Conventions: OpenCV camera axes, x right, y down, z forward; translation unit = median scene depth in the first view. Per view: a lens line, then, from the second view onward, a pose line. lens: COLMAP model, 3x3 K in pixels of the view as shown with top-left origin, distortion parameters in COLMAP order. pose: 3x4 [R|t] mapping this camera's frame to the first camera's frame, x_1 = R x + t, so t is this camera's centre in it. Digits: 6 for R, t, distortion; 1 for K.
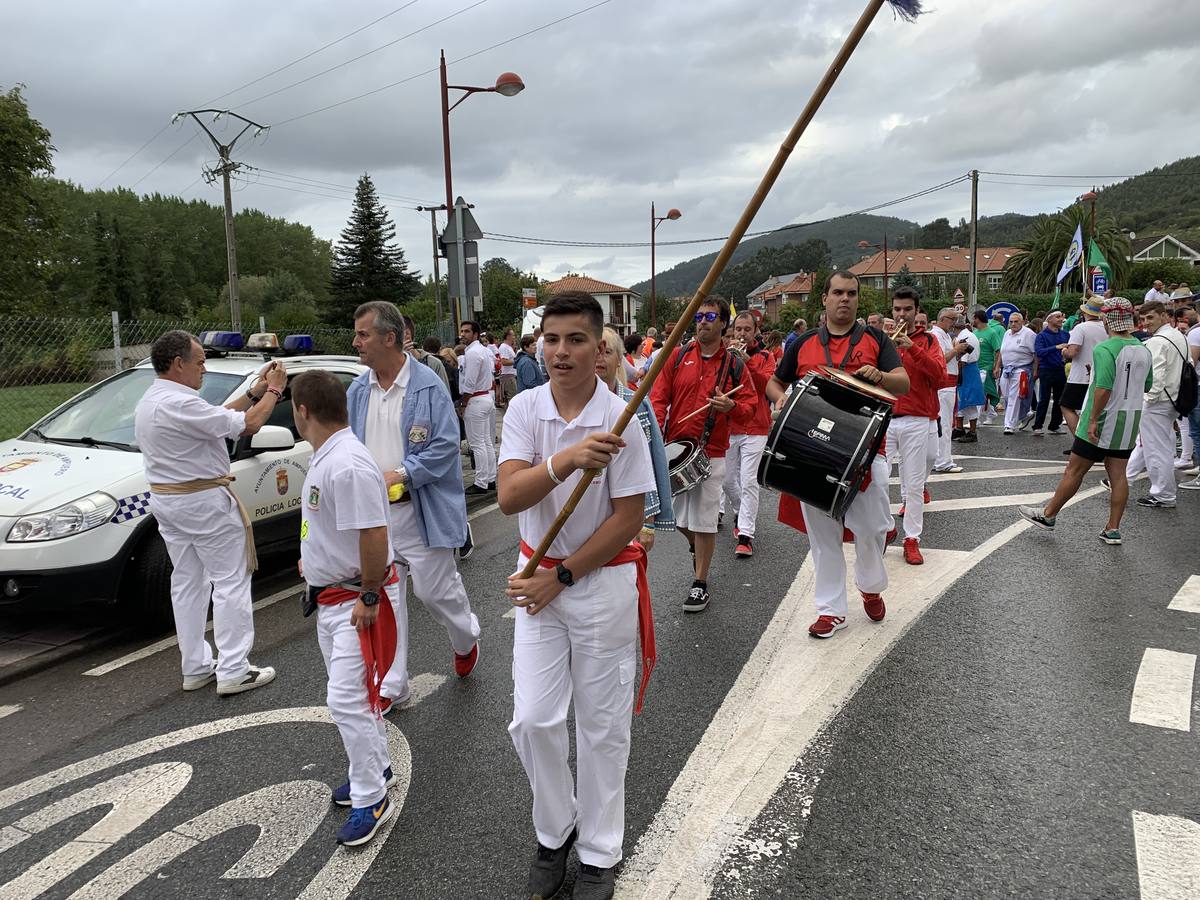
lens RADIAL K [[931.8, 0, 587.1], [0, 931.8, 446.4], [0, 0, 1]] dist [0.038605, -0.044998]
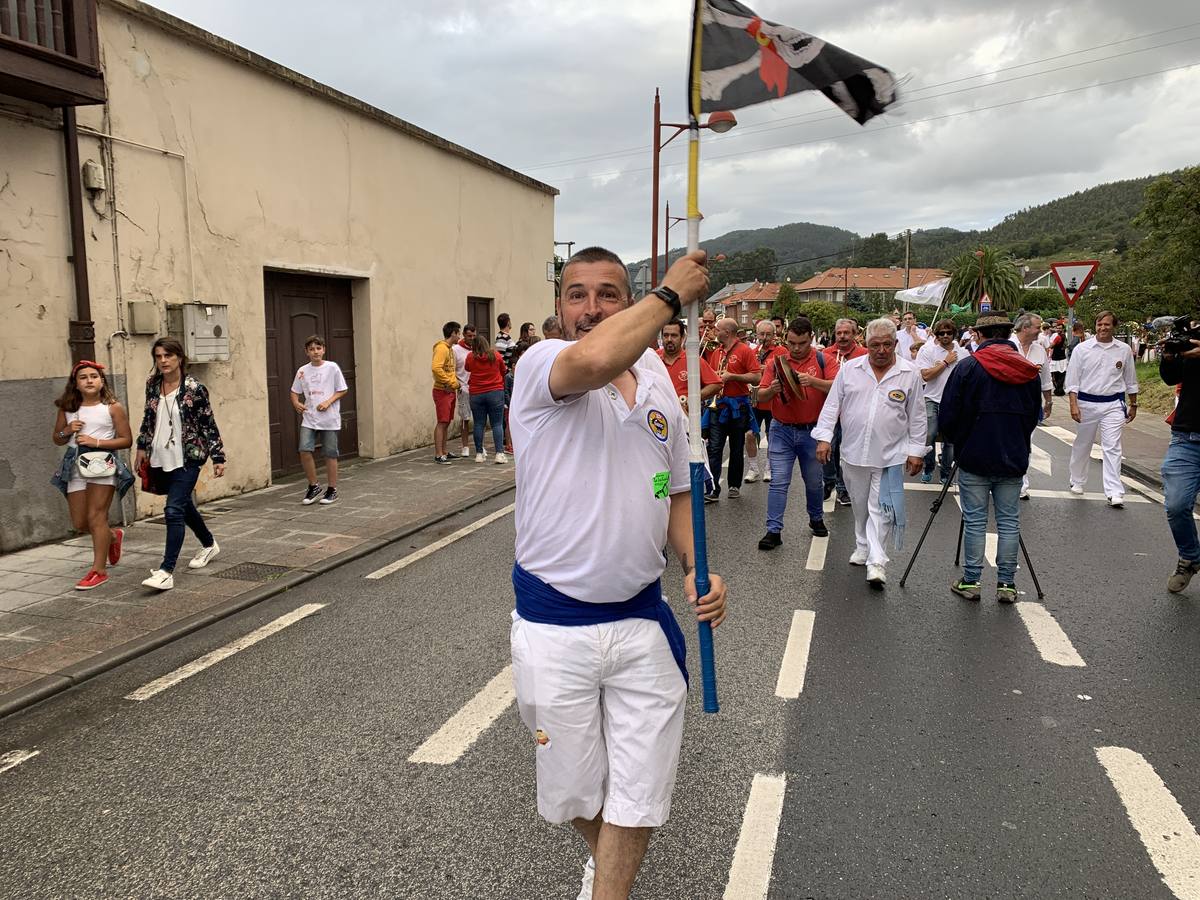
lens RADIAL K [[927.4, 0, 591.6], [0, 927.4, 452.6], [0, 0, 1]] dist [0.027115, -0.003645]
pose [[0.997619, 0.020069, 0.065983, -0.107020], [-0.020638, 0.999755, 0.007964, 0.034281], [-0.065807, -0.009306, 0.997789, -0.265773]]
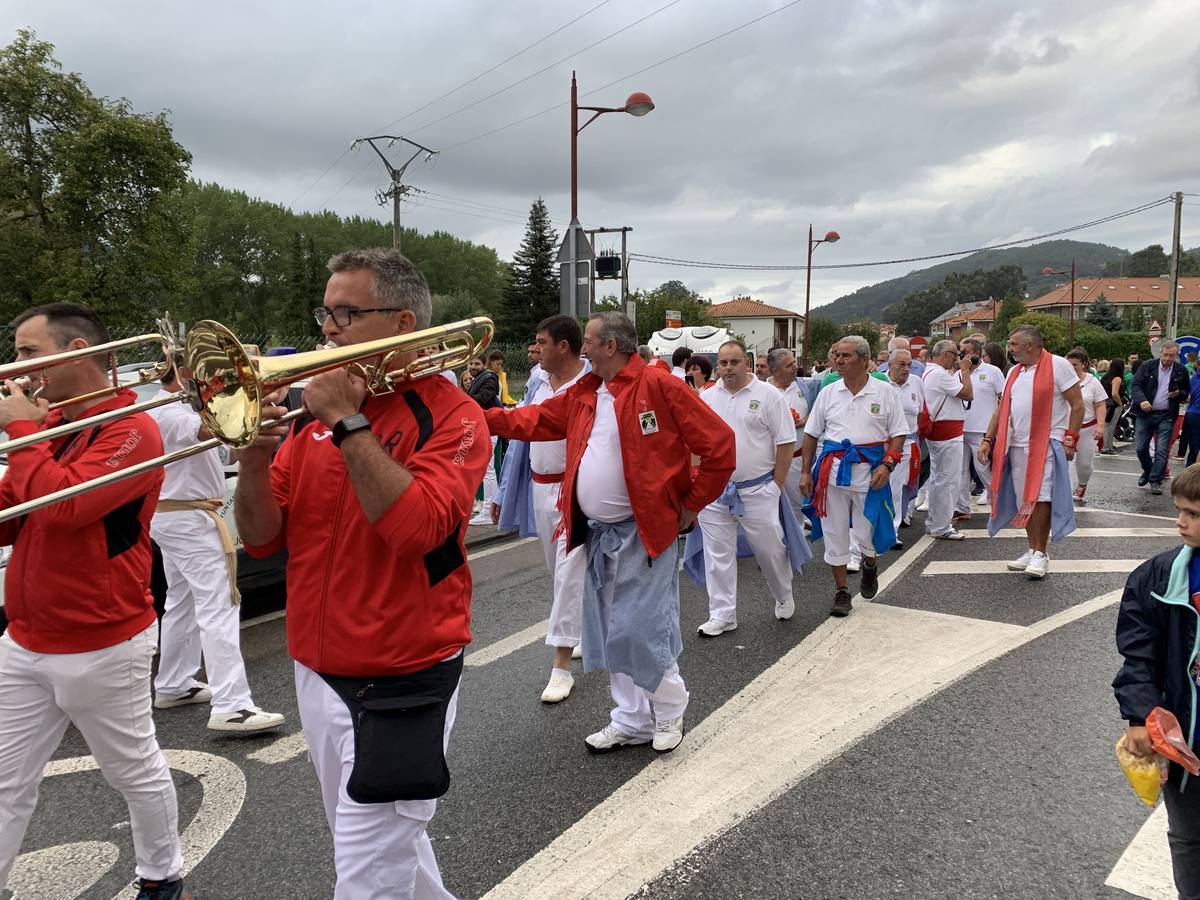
lens RADIAL K [[924.3, 0, 600.0], [0, 924.3, 450.0], [0, 0, 1]] dist [0.033352, -0.030532]
pose [[0.984585, 0.046199, -0.168697, 0.013769], [-0.049240, 0.998690, -0.013887, -0.001473], [0.167835, 0.021979, 0.985570, 0.008305]]
